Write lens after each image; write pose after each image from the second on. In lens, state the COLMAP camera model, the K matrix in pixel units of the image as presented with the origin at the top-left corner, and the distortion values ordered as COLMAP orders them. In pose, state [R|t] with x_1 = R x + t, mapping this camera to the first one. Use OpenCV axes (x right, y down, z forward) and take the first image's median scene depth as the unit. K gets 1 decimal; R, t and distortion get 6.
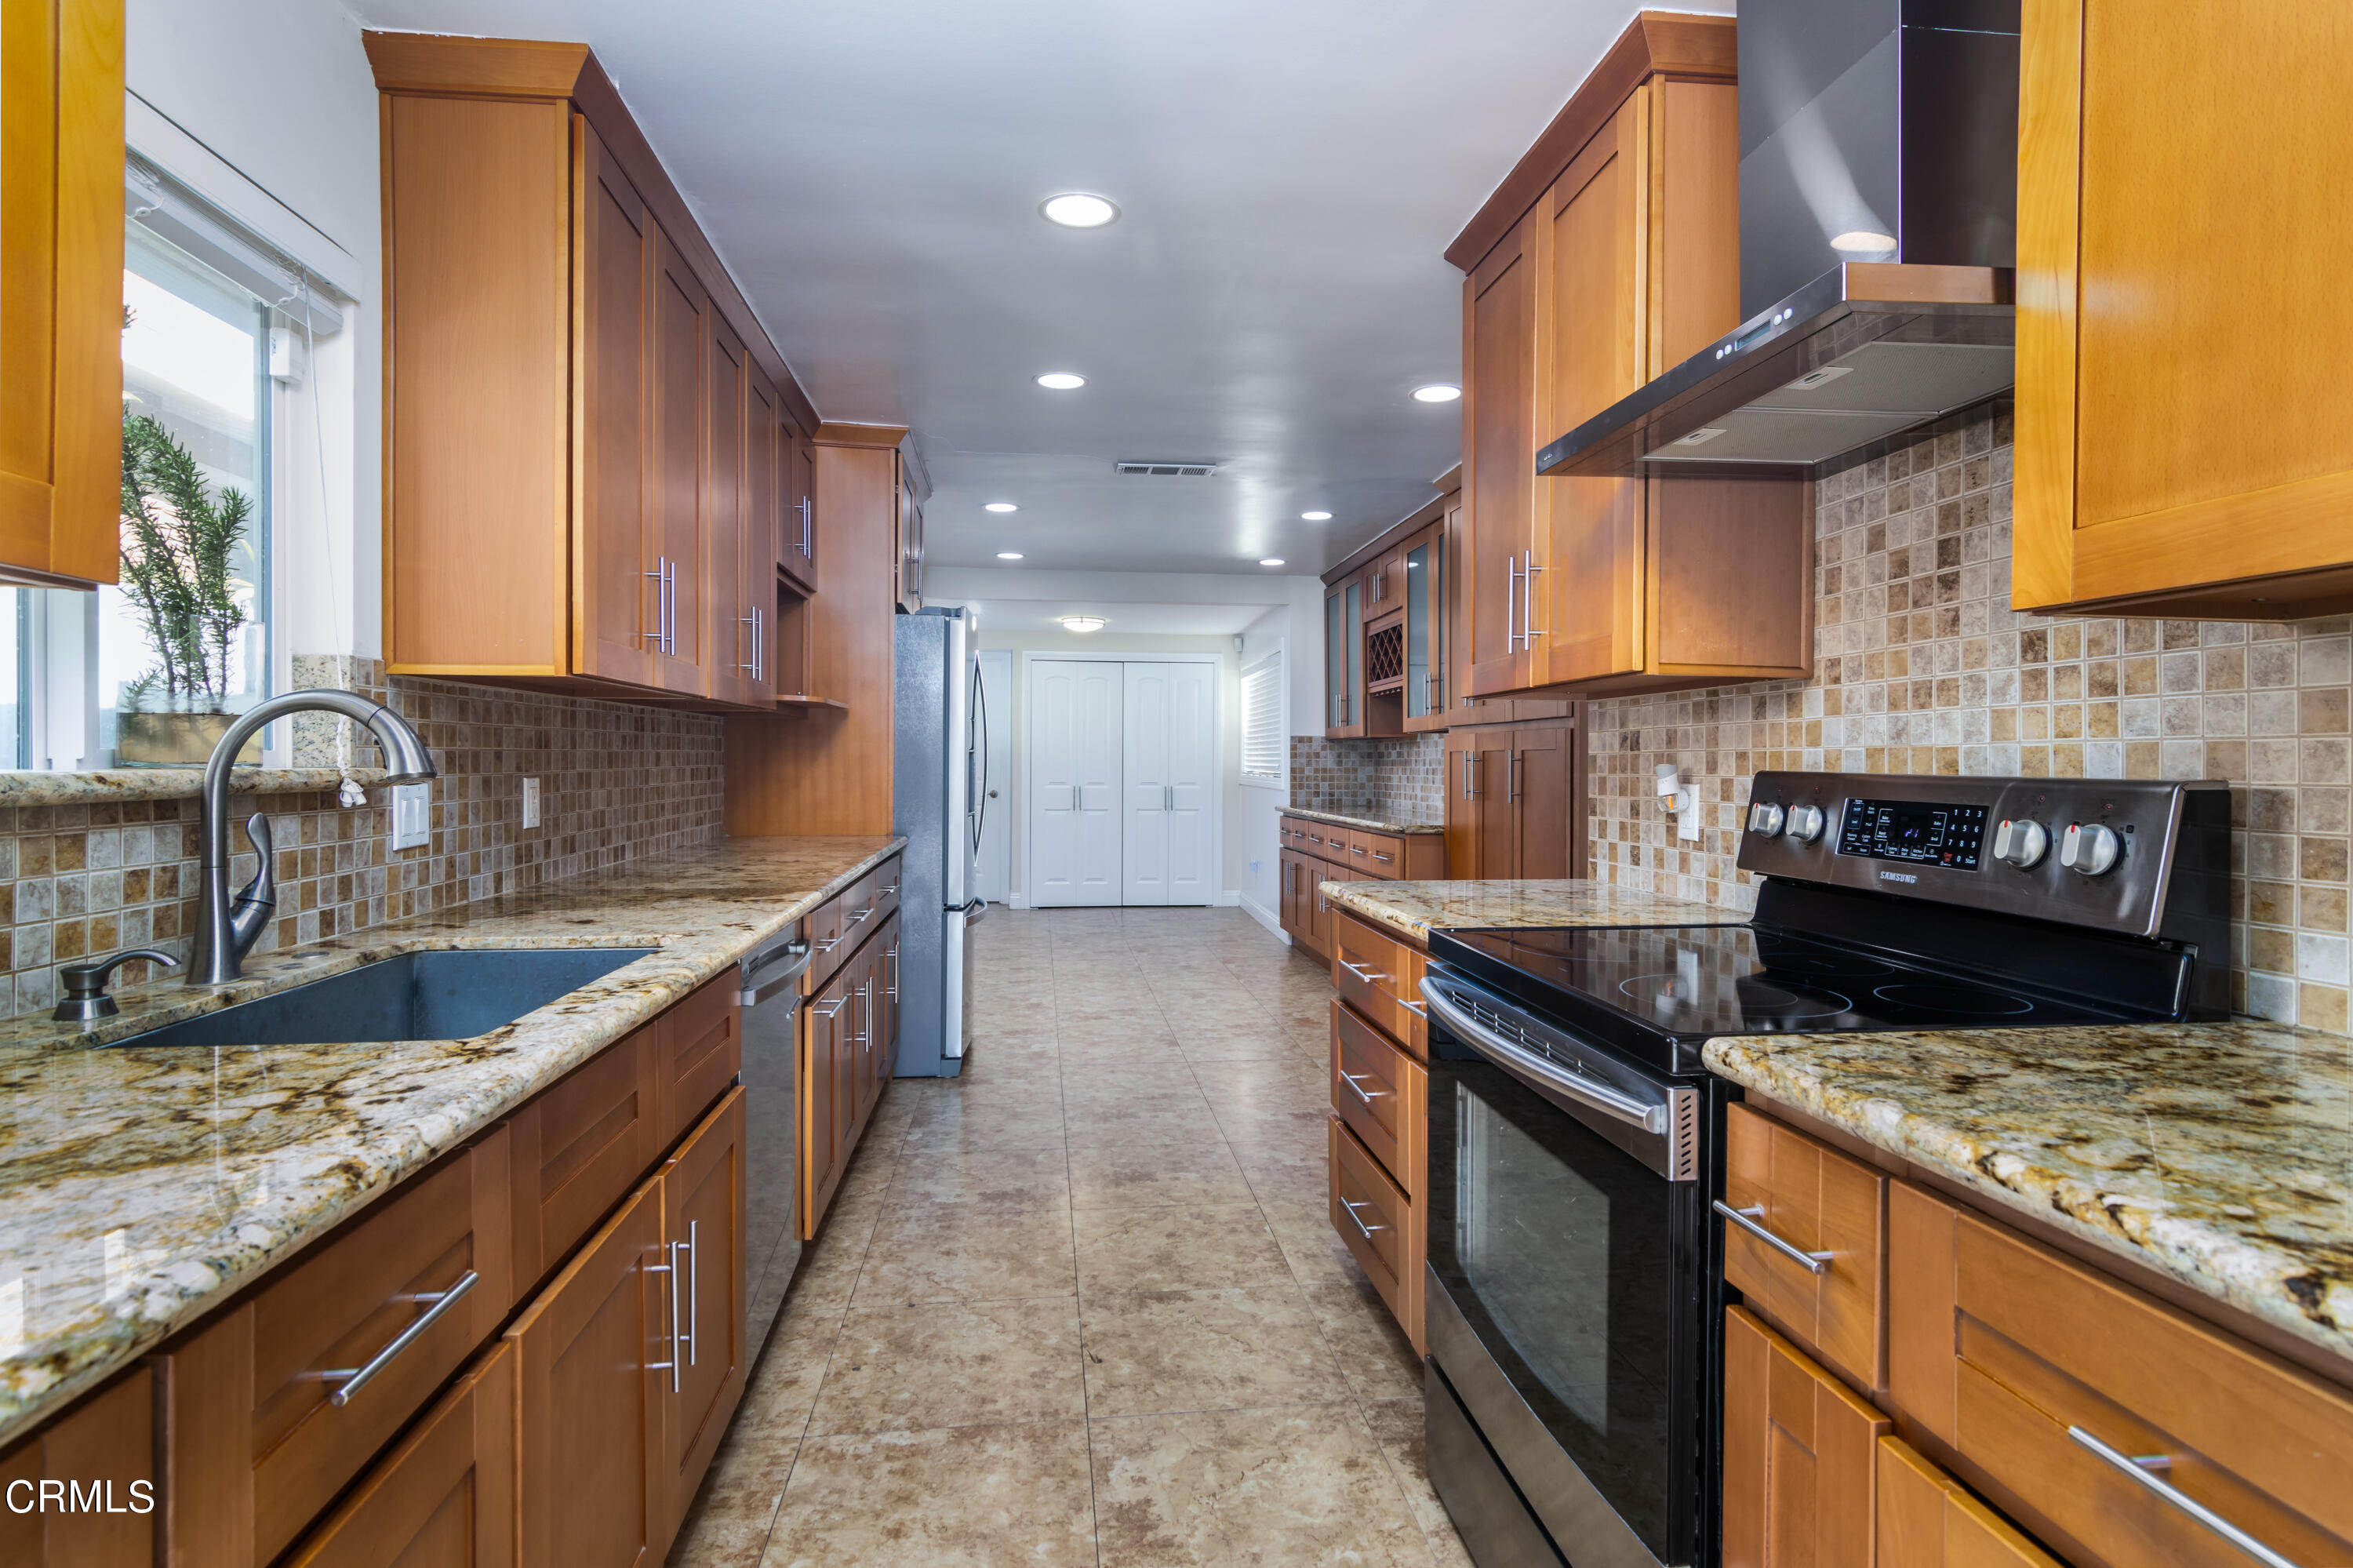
lens RADIAL K [[1226.5, 0, 1153.7], [0, 1226.5, 783.4], [0, 0, 1]] dist [0.002285, 0.001548]
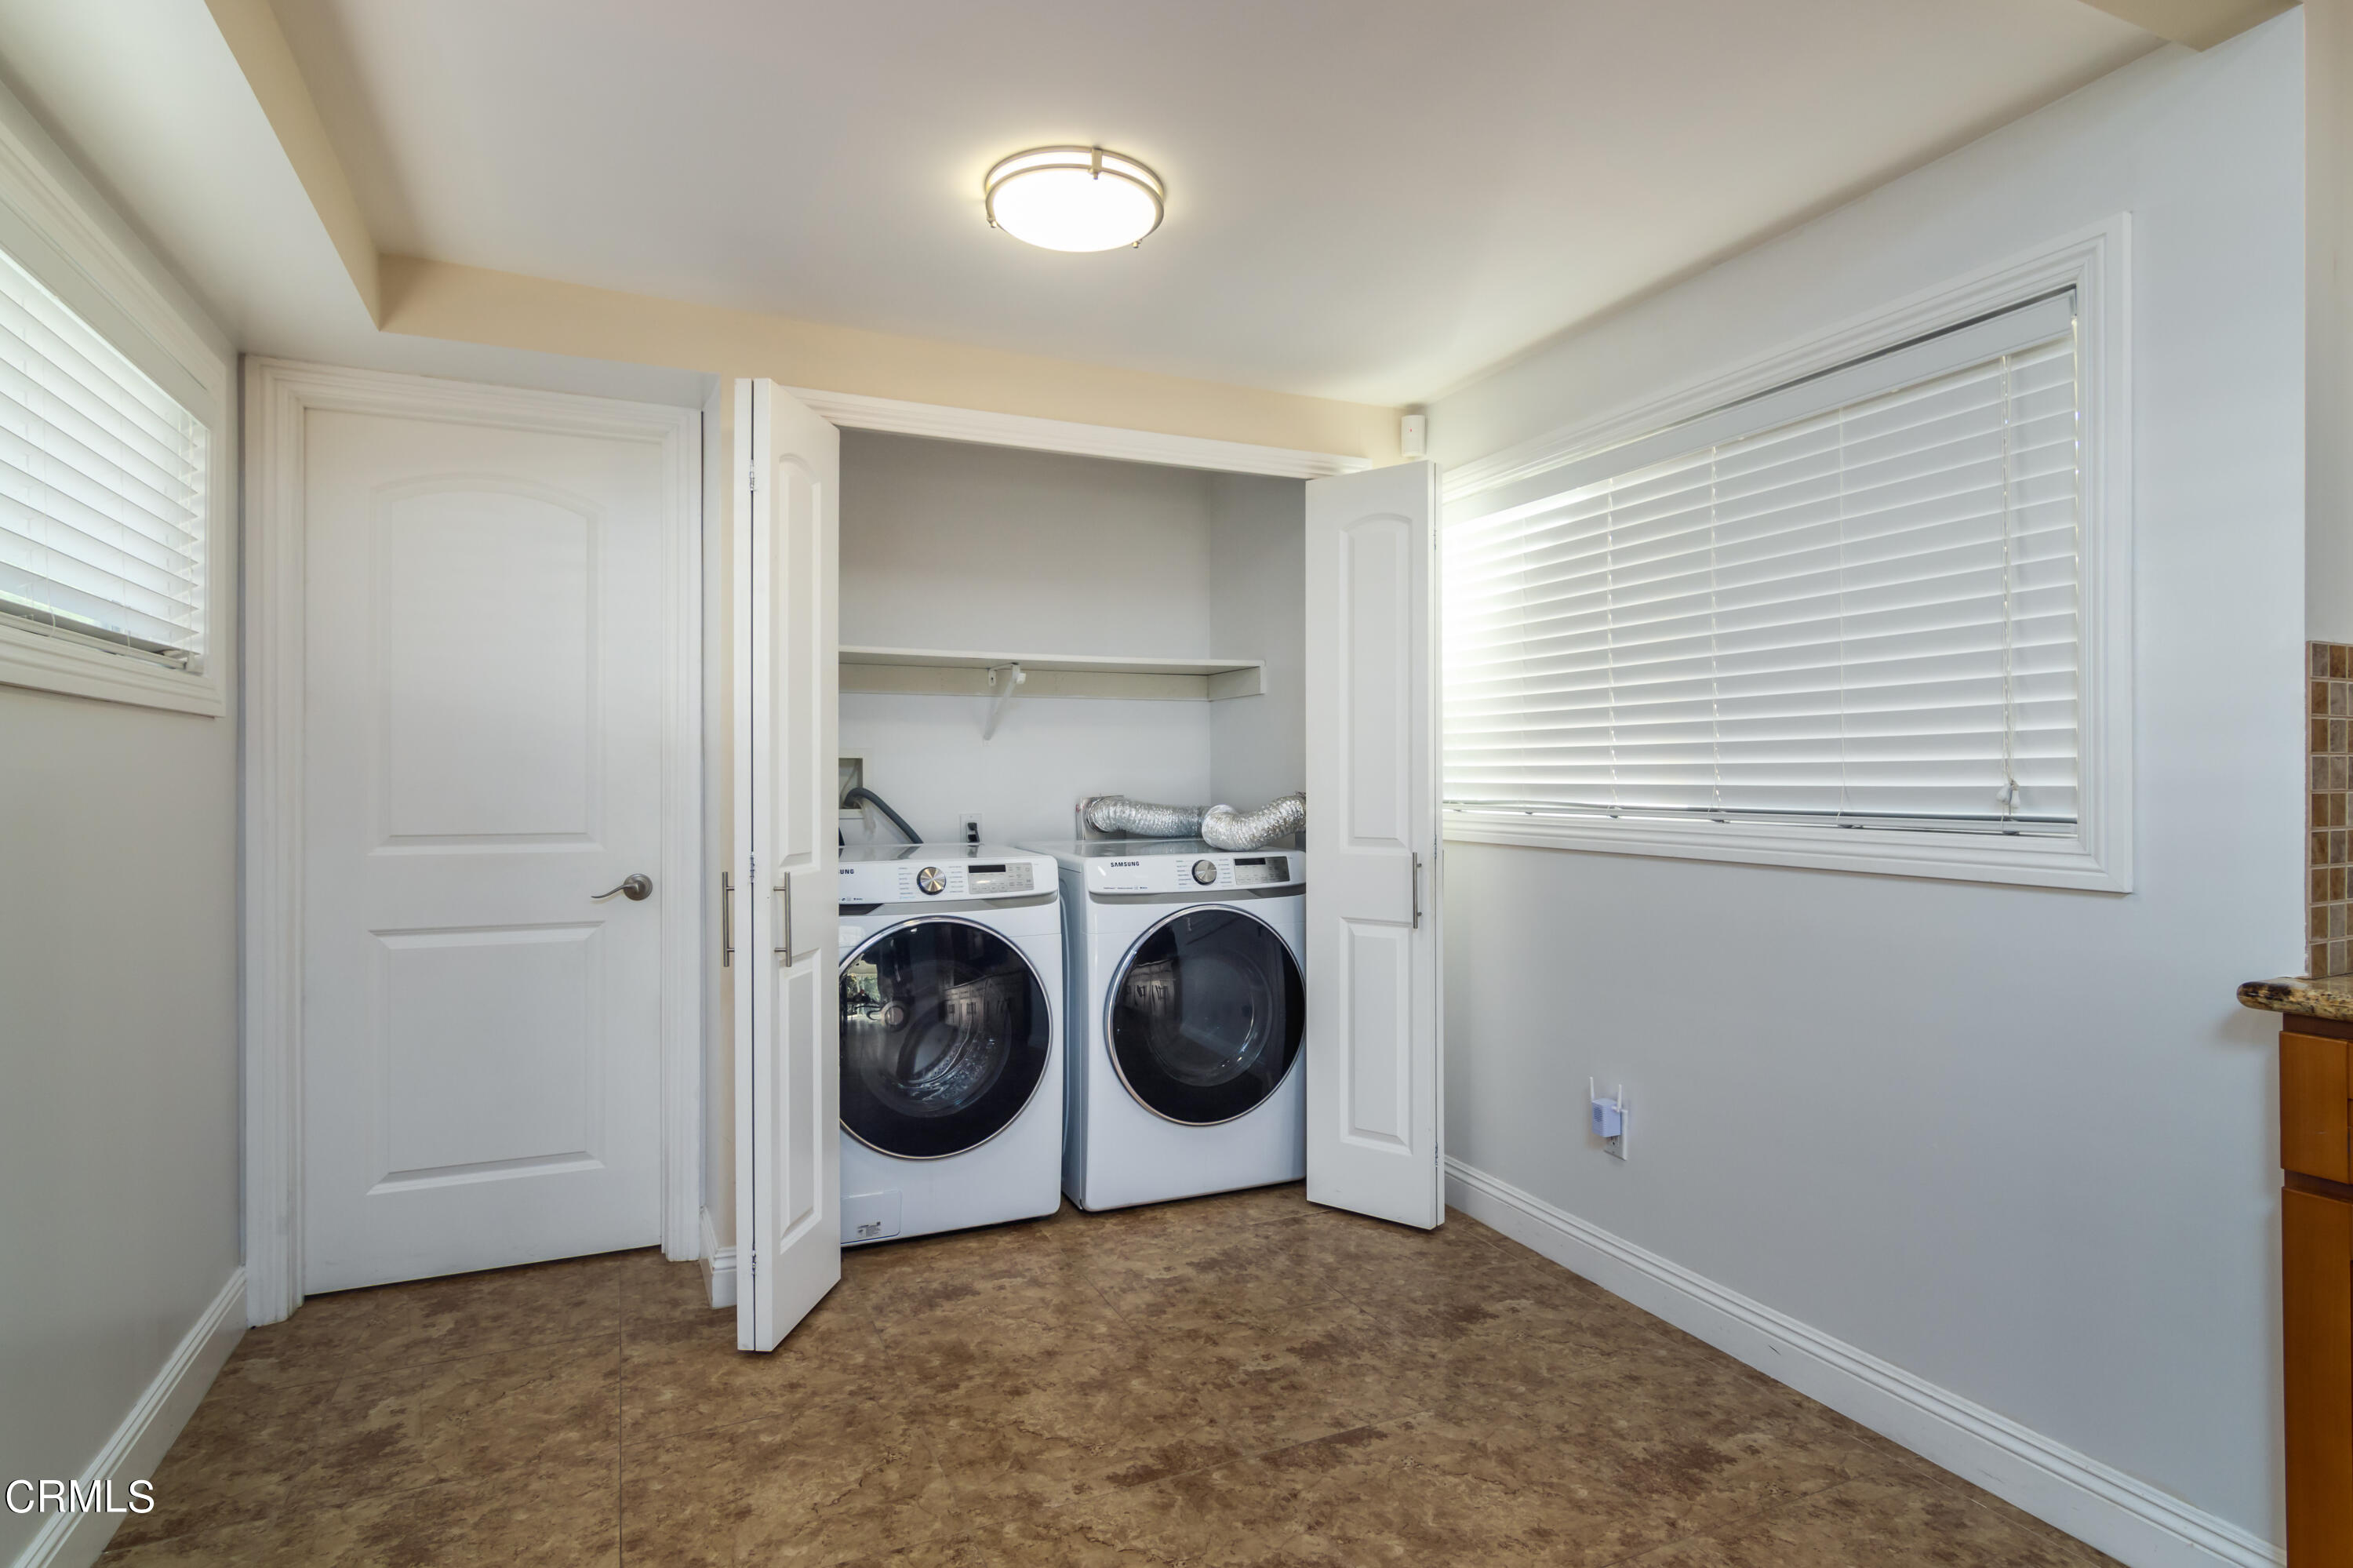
lens RADIAL K [[1226.5, 0, 1165.0], [0, 1226.5, 777.7], [0, 0, 1]] dist [0.002285, 0.001548]
pose [[0.944701, -0.004259, 0.327904, -0.138453], [0.010833, 0.999775, -0.018225, -0.013937], [-0.327753, 0.020769, 0.944535, 0.866799]]
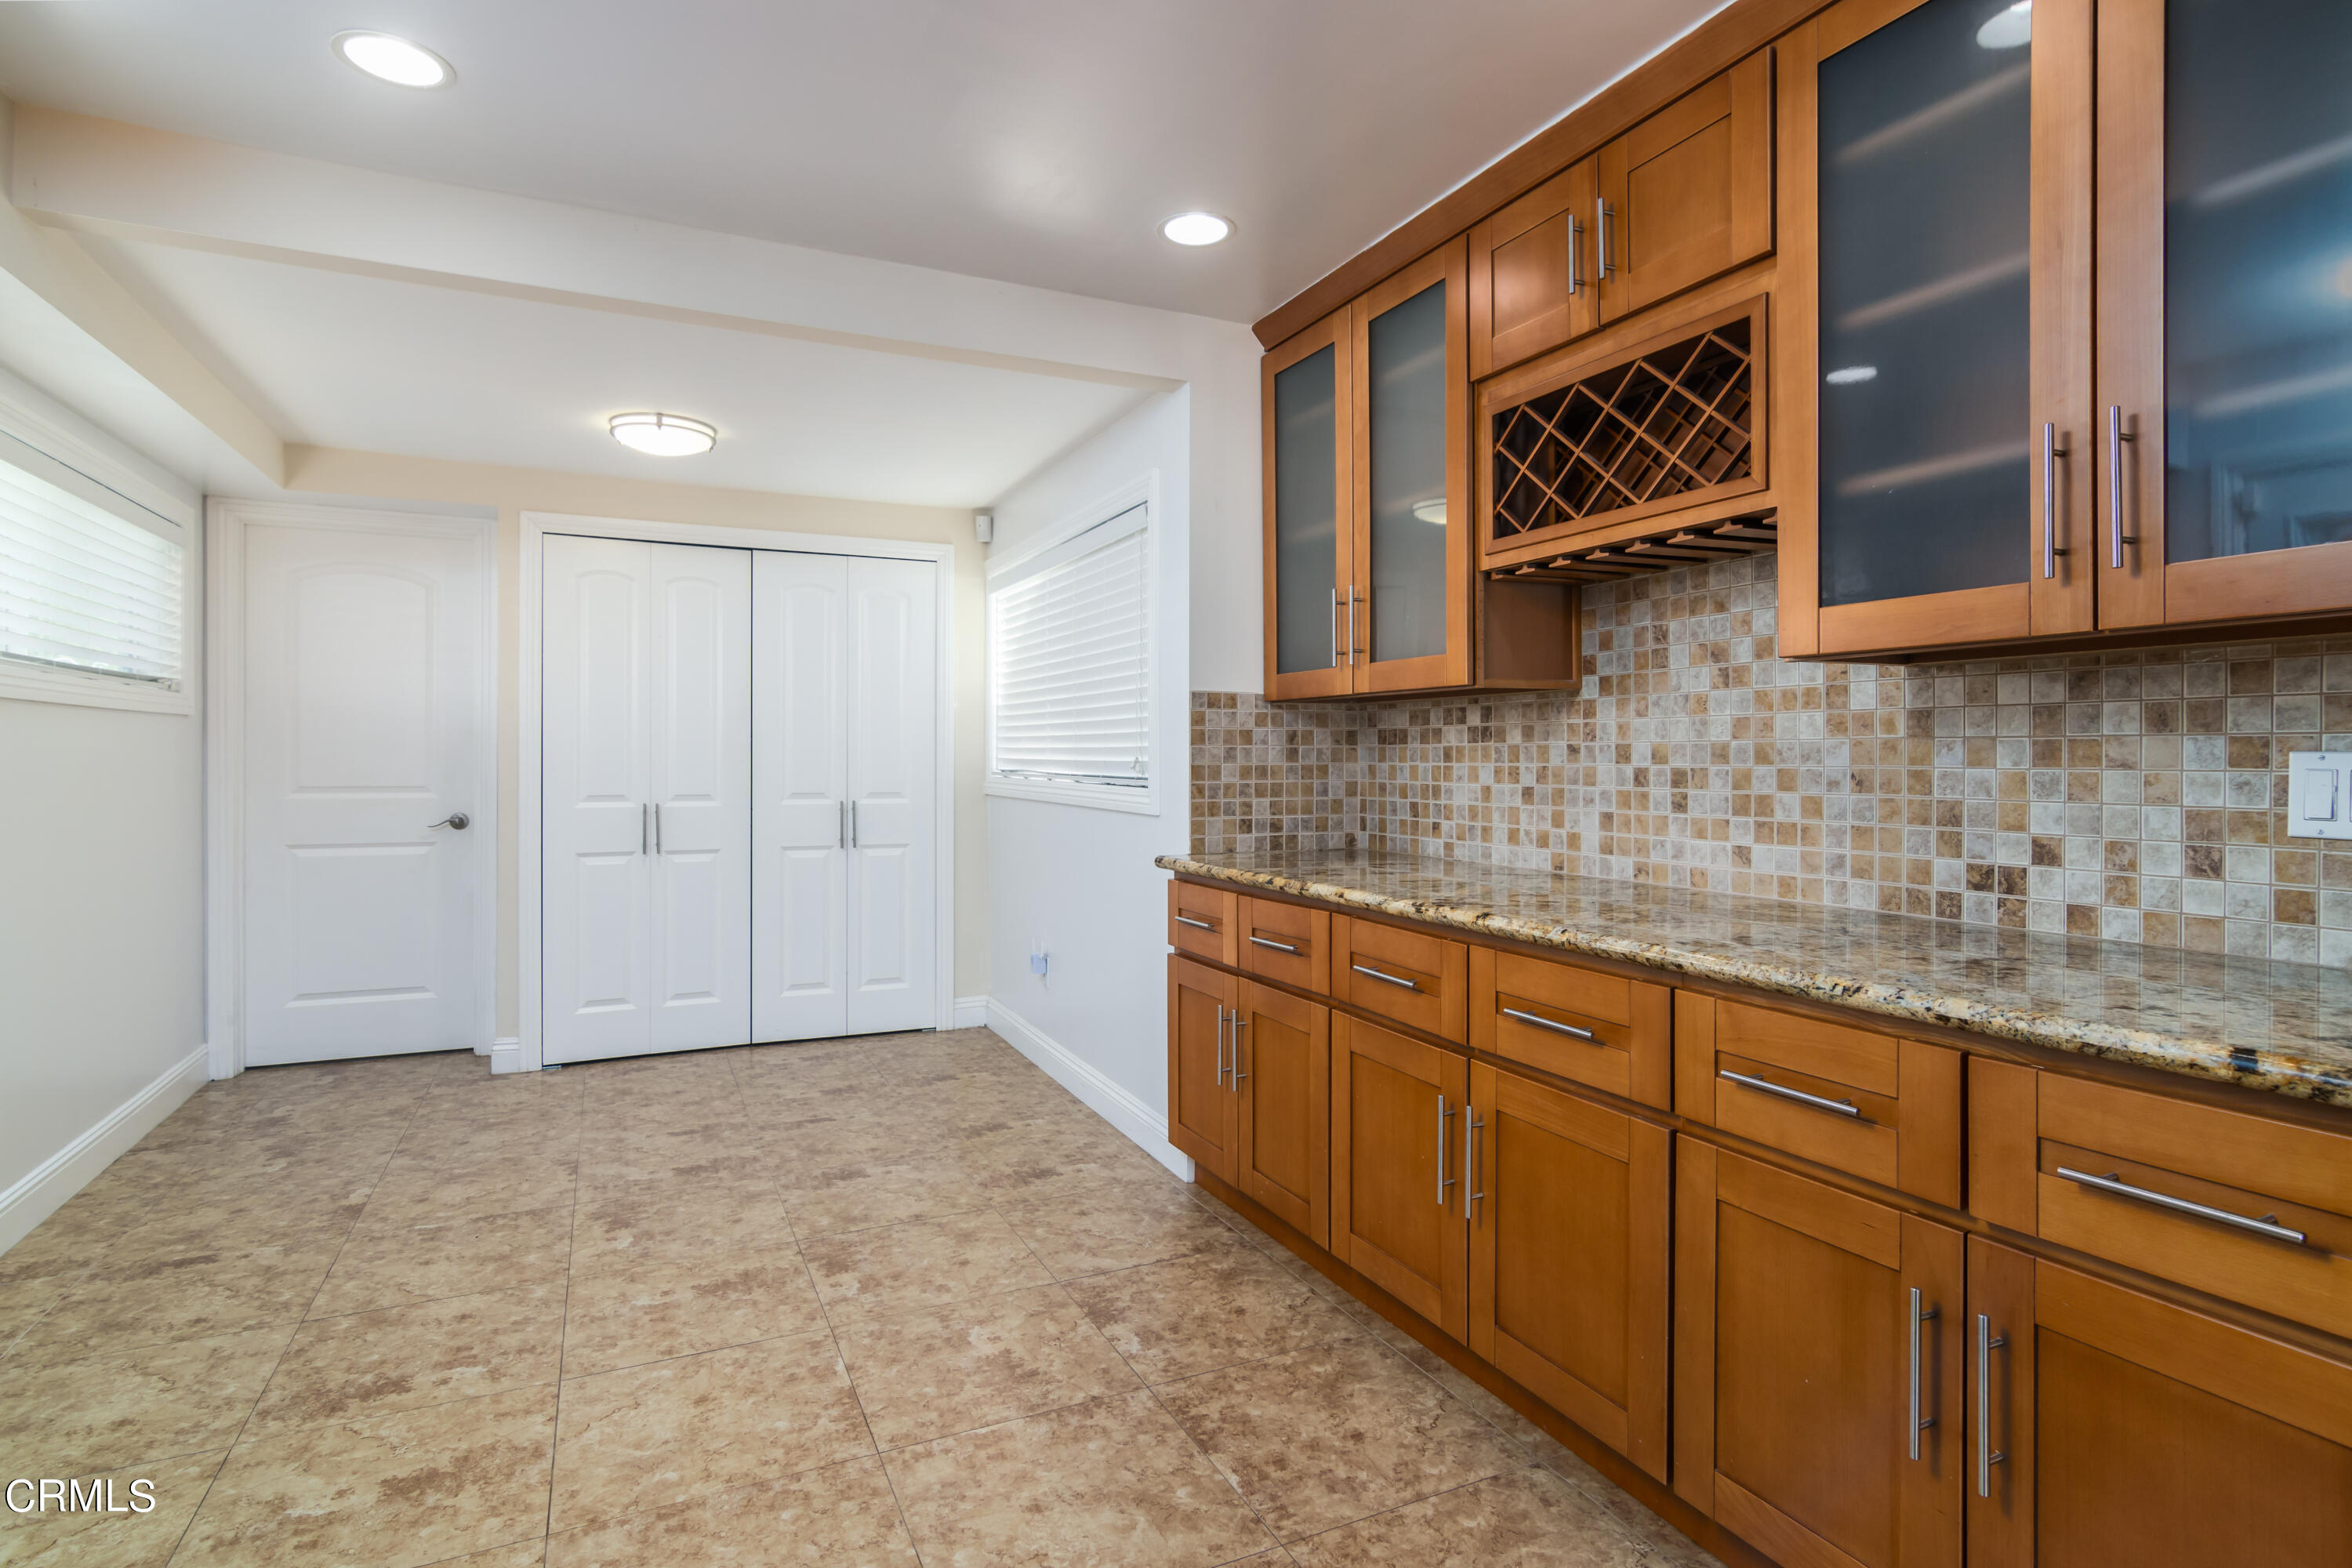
lens RADIAL K [[1225.9, 0, 1159.7], [0, 1225.9, 763.7], [0, 0, 1]] dist [0.002285, 0.001548]
pose [[0.946479, -0.001273, 0.322764, -0.036469], [0.004620, 0.999943, -0.009602, -0.009348], [-0.322733, 0.010579, 0.946431, 0.598614]]
